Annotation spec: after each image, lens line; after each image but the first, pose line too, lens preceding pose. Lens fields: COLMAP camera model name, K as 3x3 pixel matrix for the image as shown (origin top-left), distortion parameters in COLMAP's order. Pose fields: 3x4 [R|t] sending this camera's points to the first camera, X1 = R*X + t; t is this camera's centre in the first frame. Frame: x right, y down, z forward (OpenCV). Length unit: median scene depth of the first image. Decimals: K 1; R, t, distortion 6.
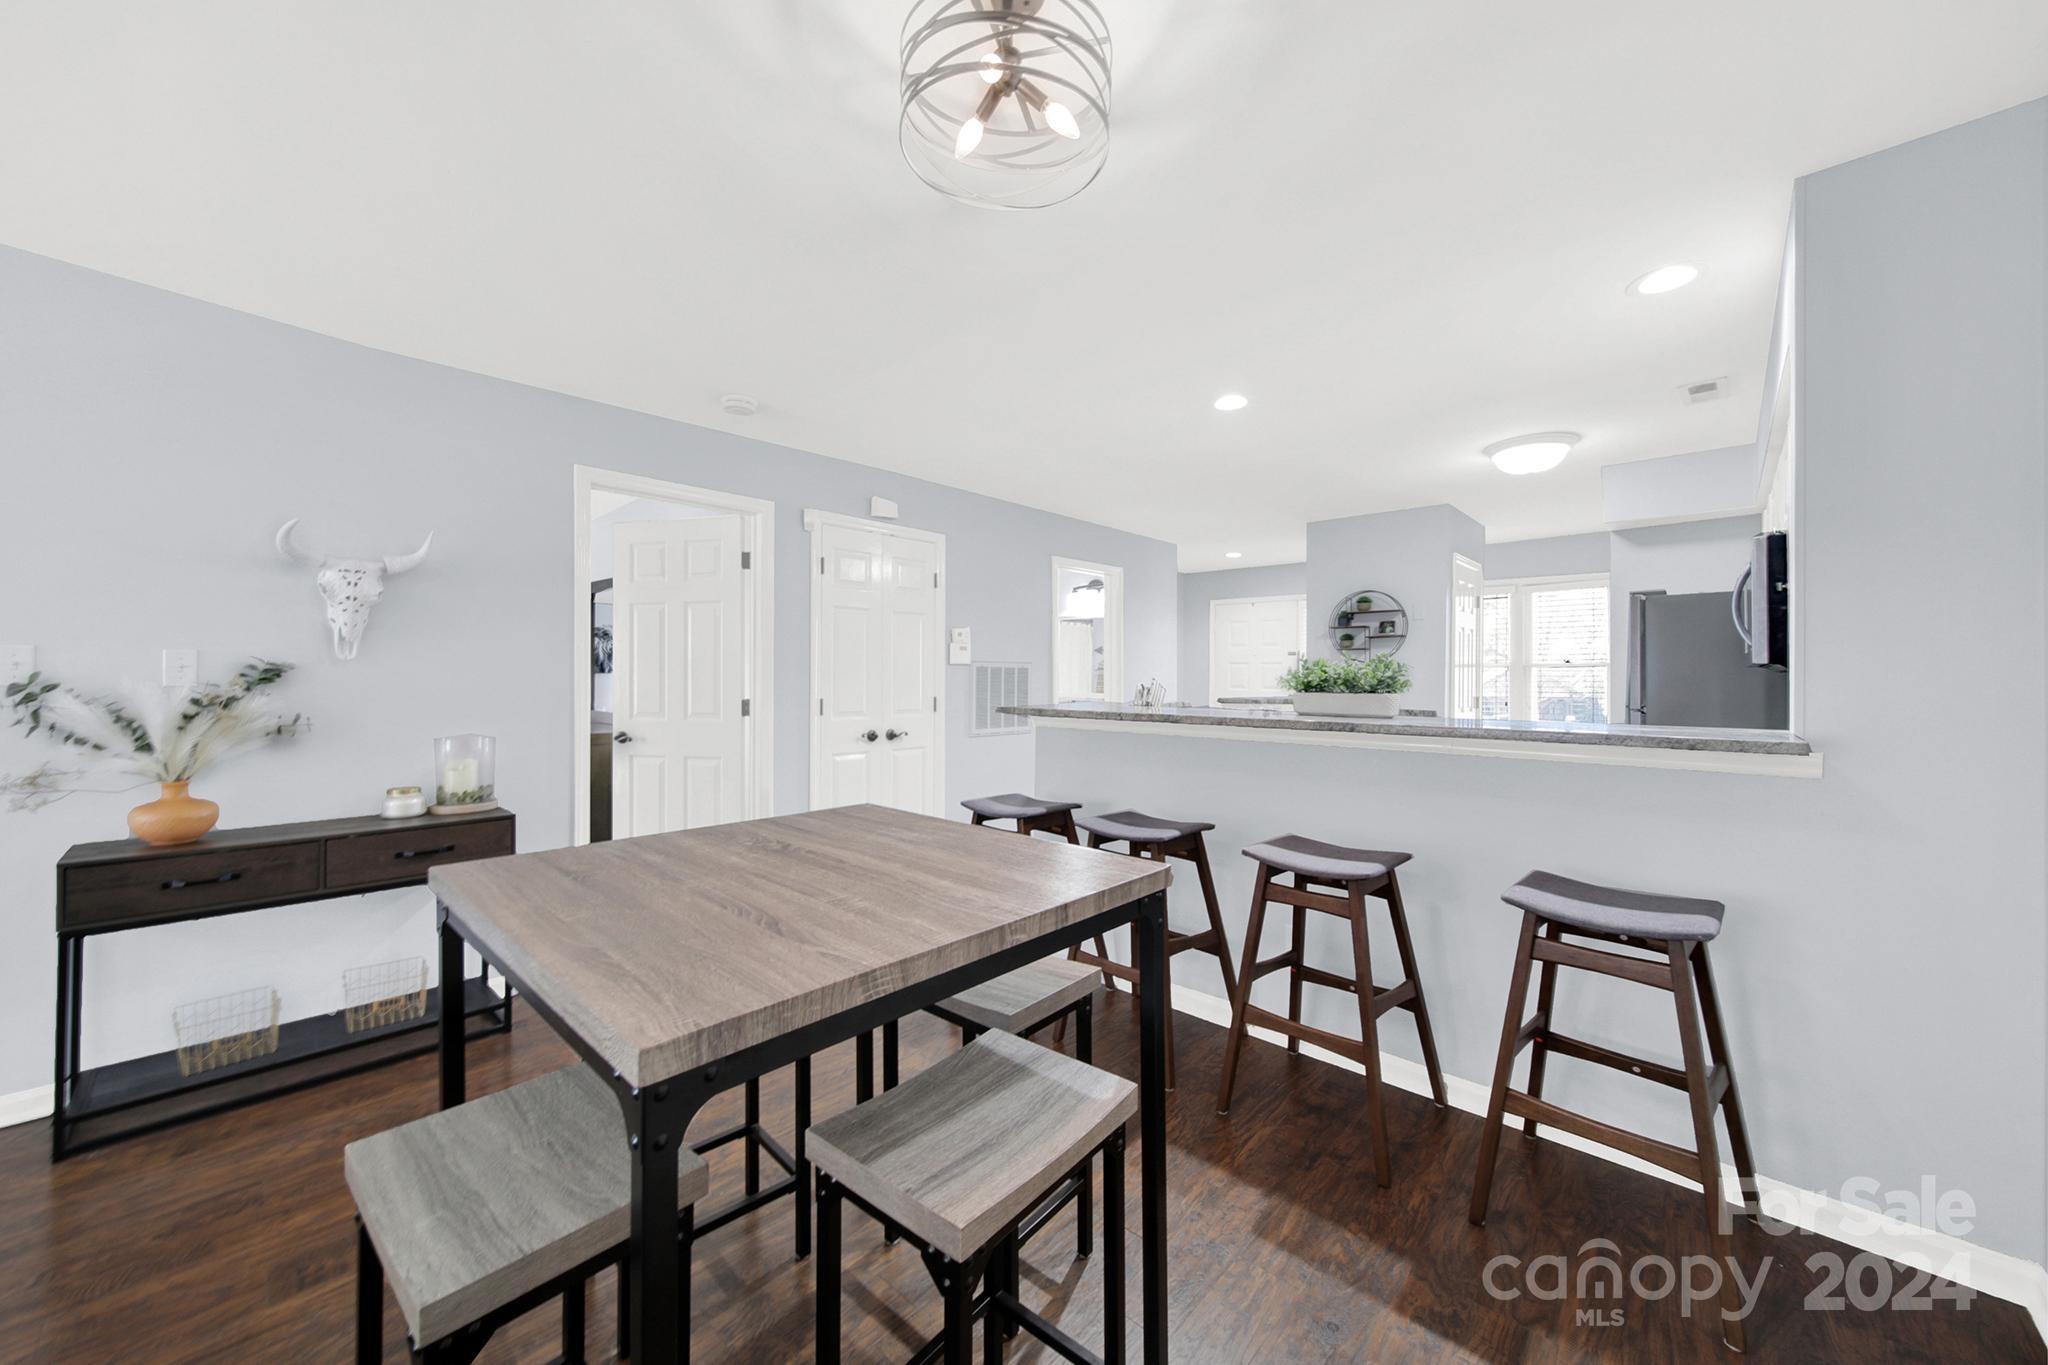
lens RADIAL K [[742.5, 0, 1020.6], [0, 742.5, 675.7], [0, 0, 1]] dist [0.007958, -0.004088]
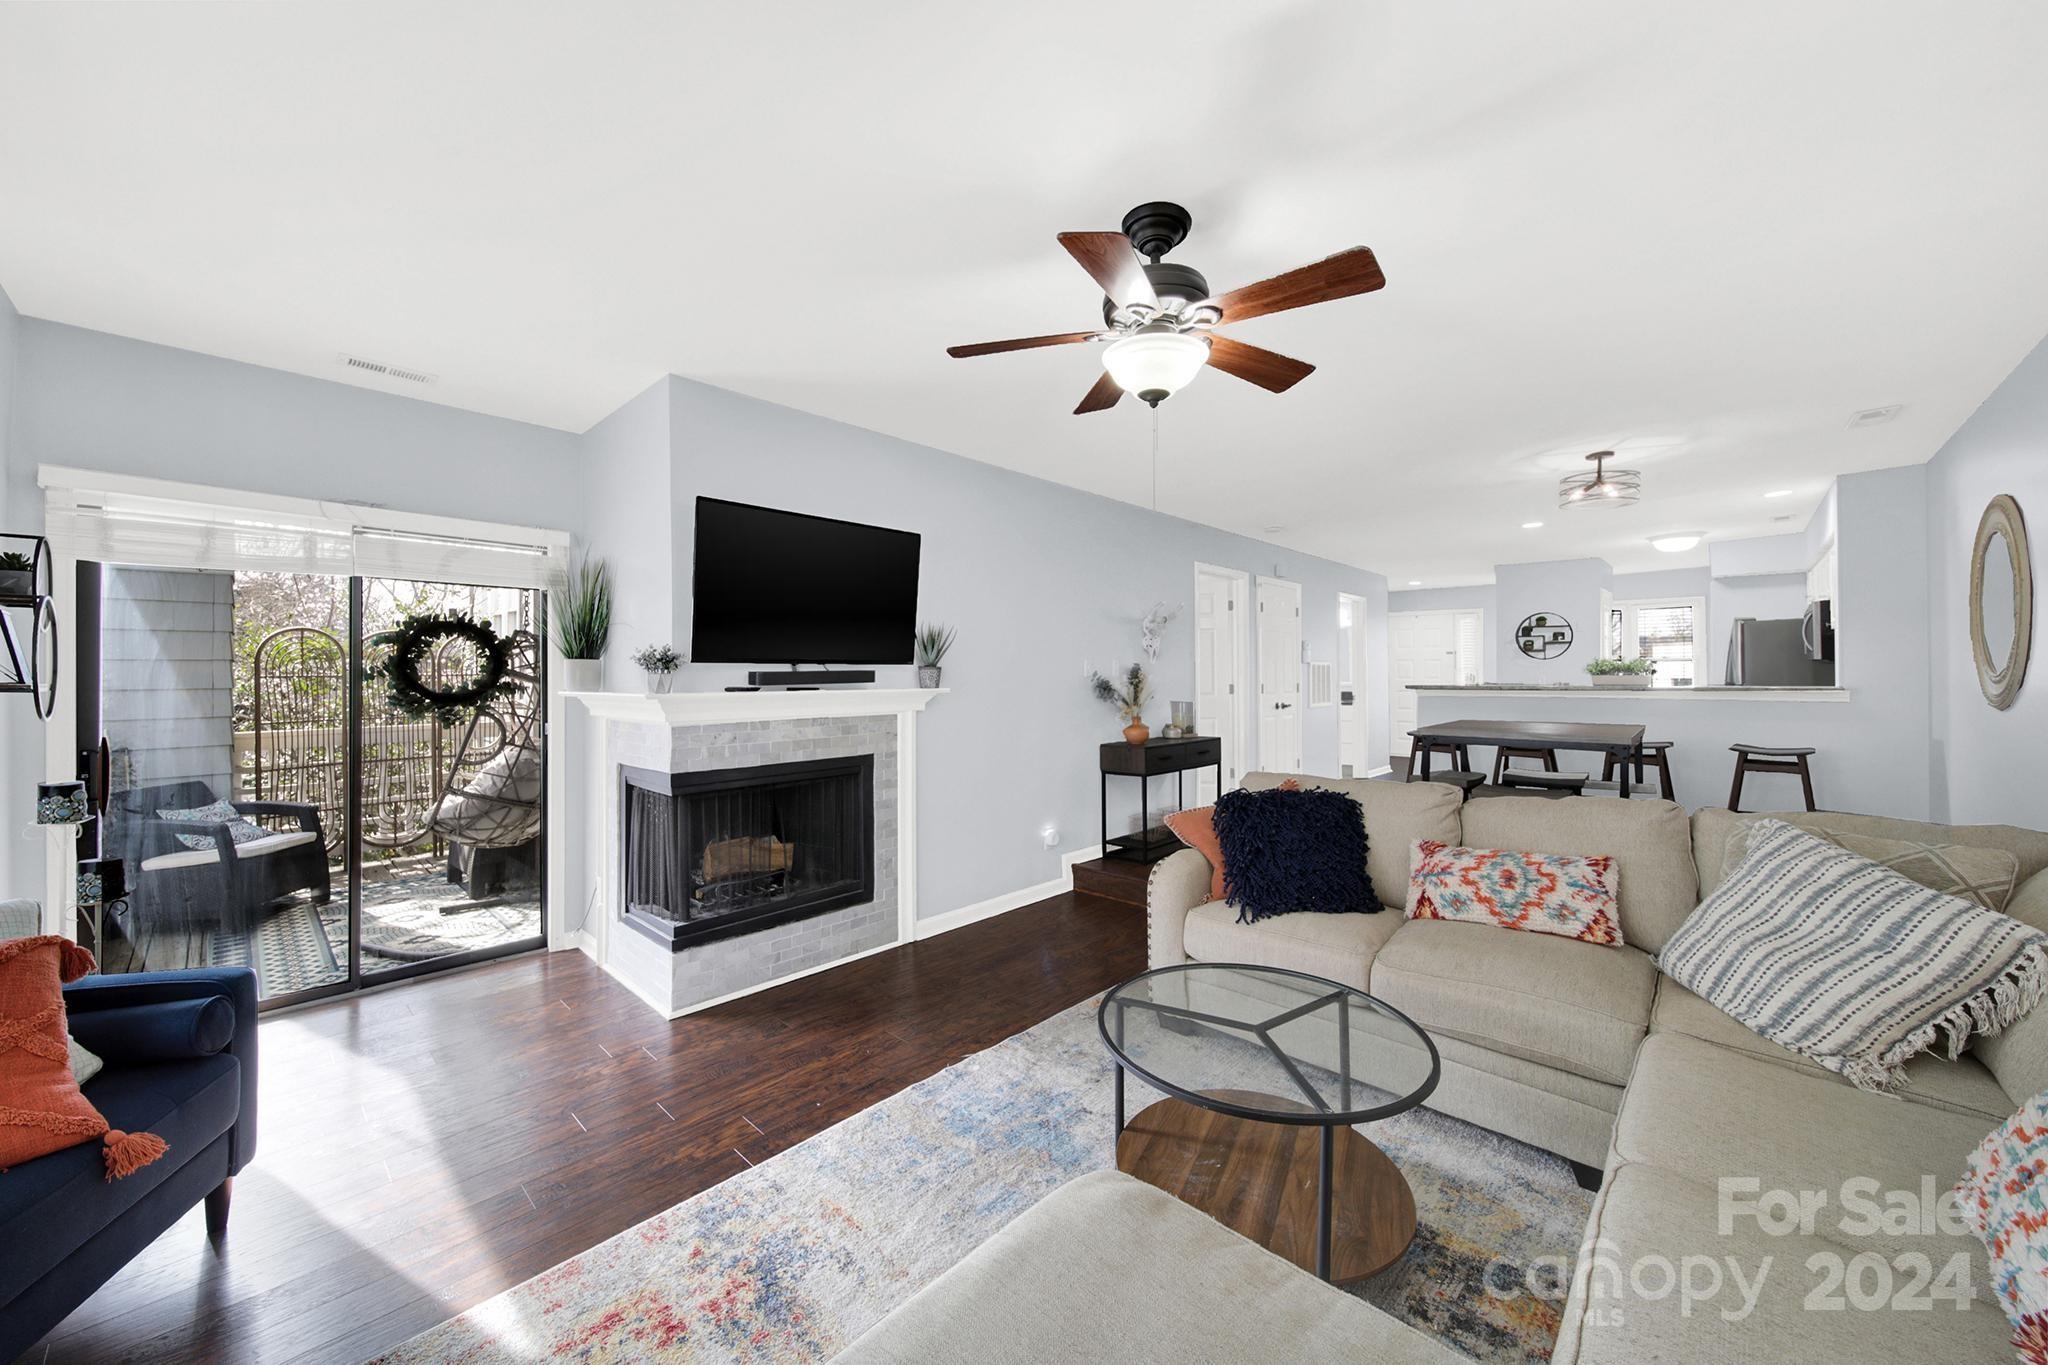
lens RADIAL K [[747.2, 0, 1017.9], [0, 747.2, 677.0], [0, 0, 1]] dist [0.007168, -0.004224]
pose [[0.999944, -0.010572, -0.000811, -1.238613], [0.010575, 0.999936, 0.003986, 0.003360], [0.000769, -0.003994, 0.999992, -1.100414]]
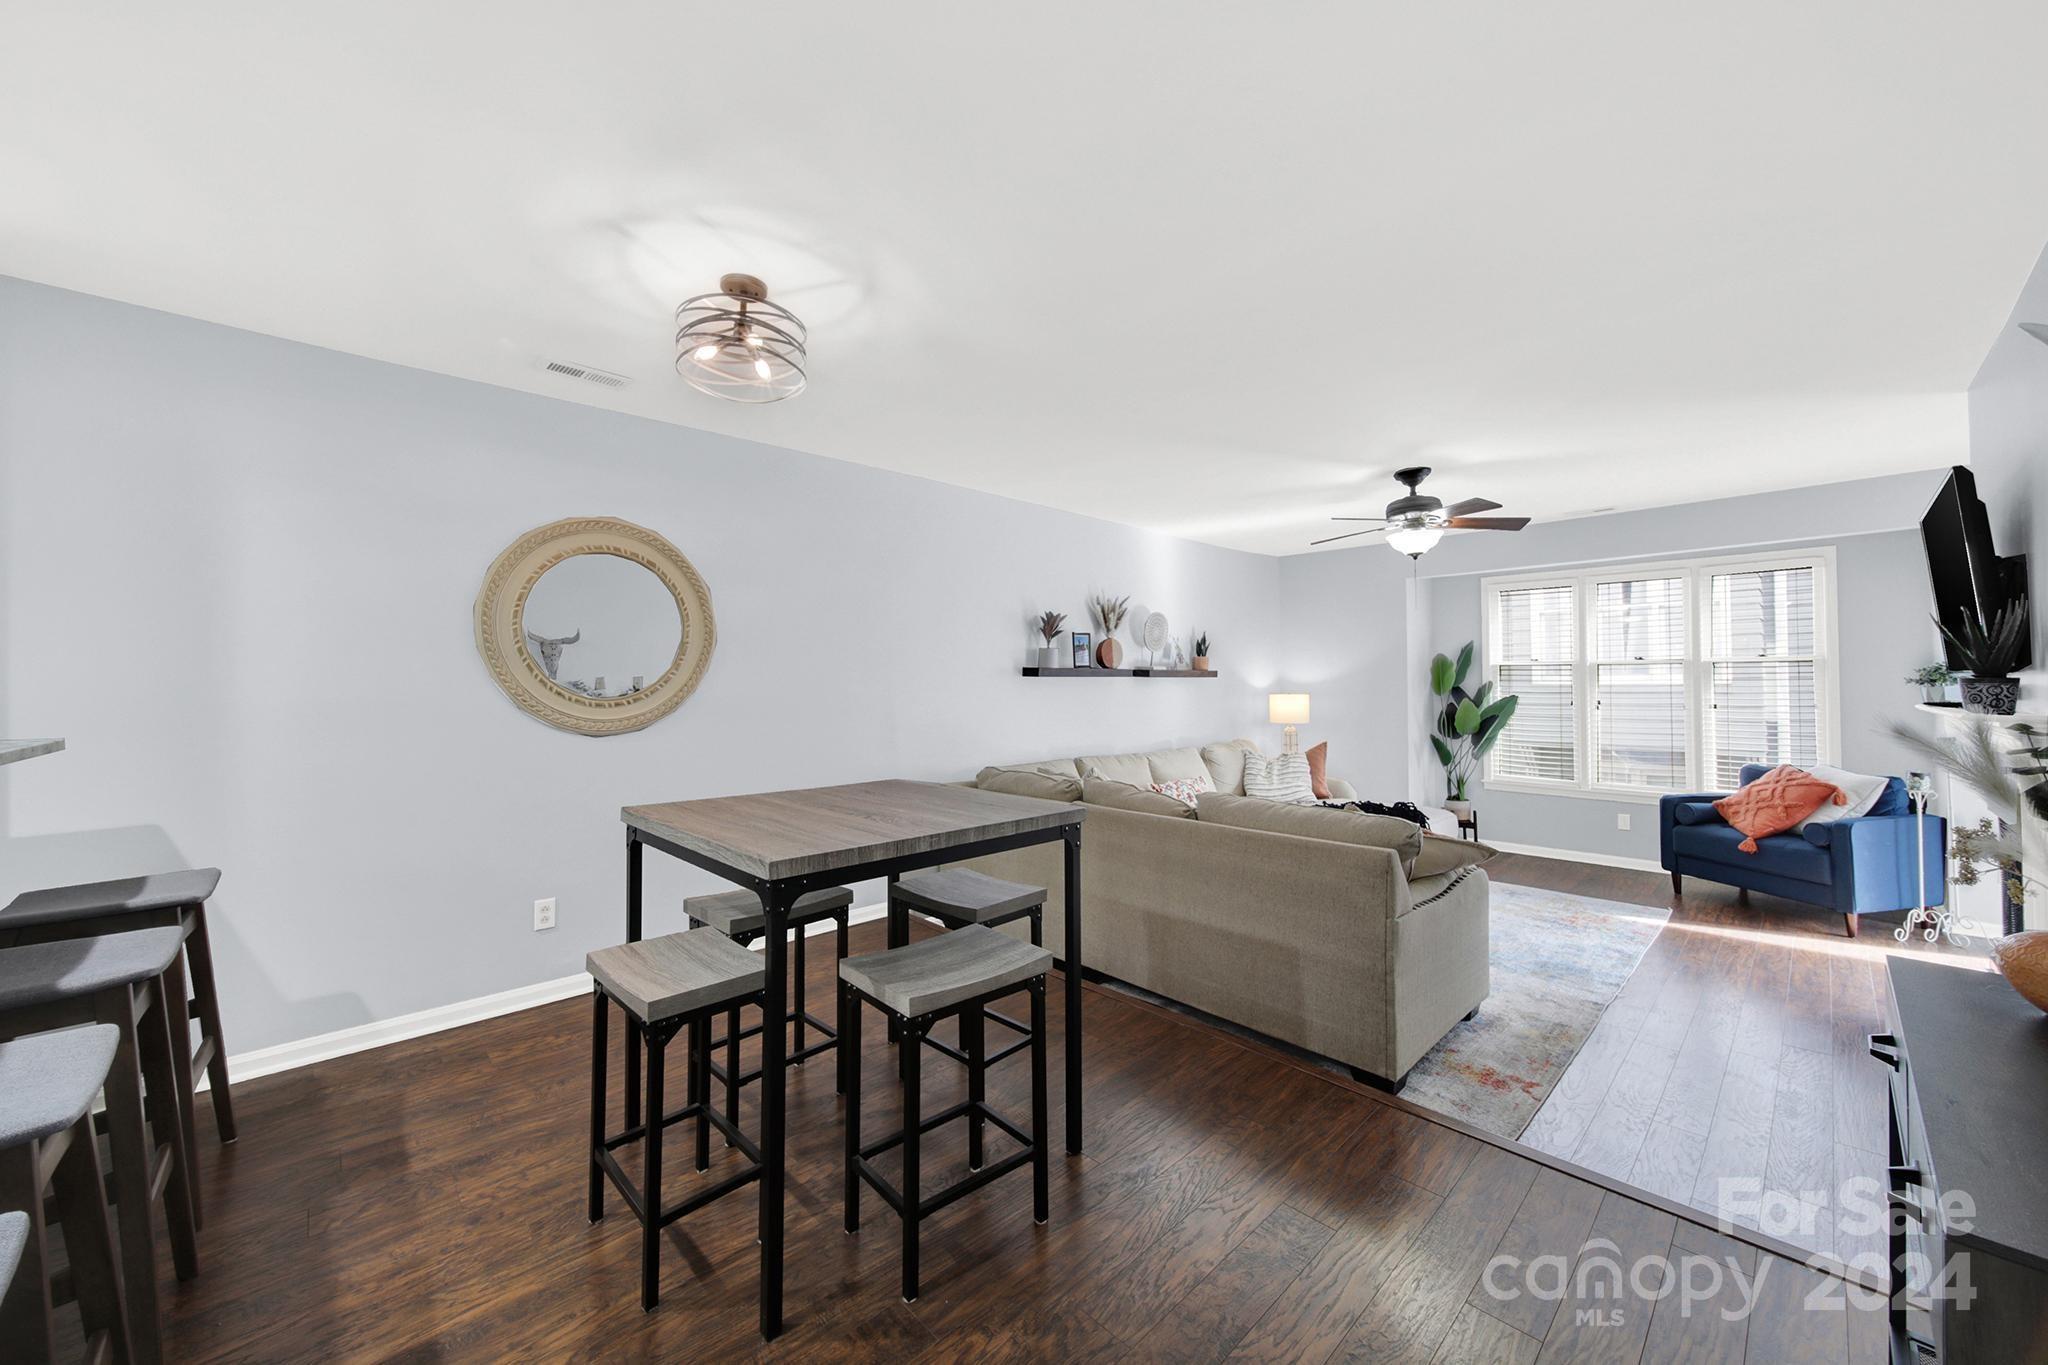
lens RADIAL K [[752.3, 0, 1016.0], [0, 752.3, 669.4], [0, 0, 1]] dist [-0.000322, -0.000219]
pose [[-0.997747, -0.000640, 0.067083, -0.374335], [-0.002028, 0.999785, -0.020615, -0.001974], [-0.067055, -0.020705, -0.997534, 1.269529]]
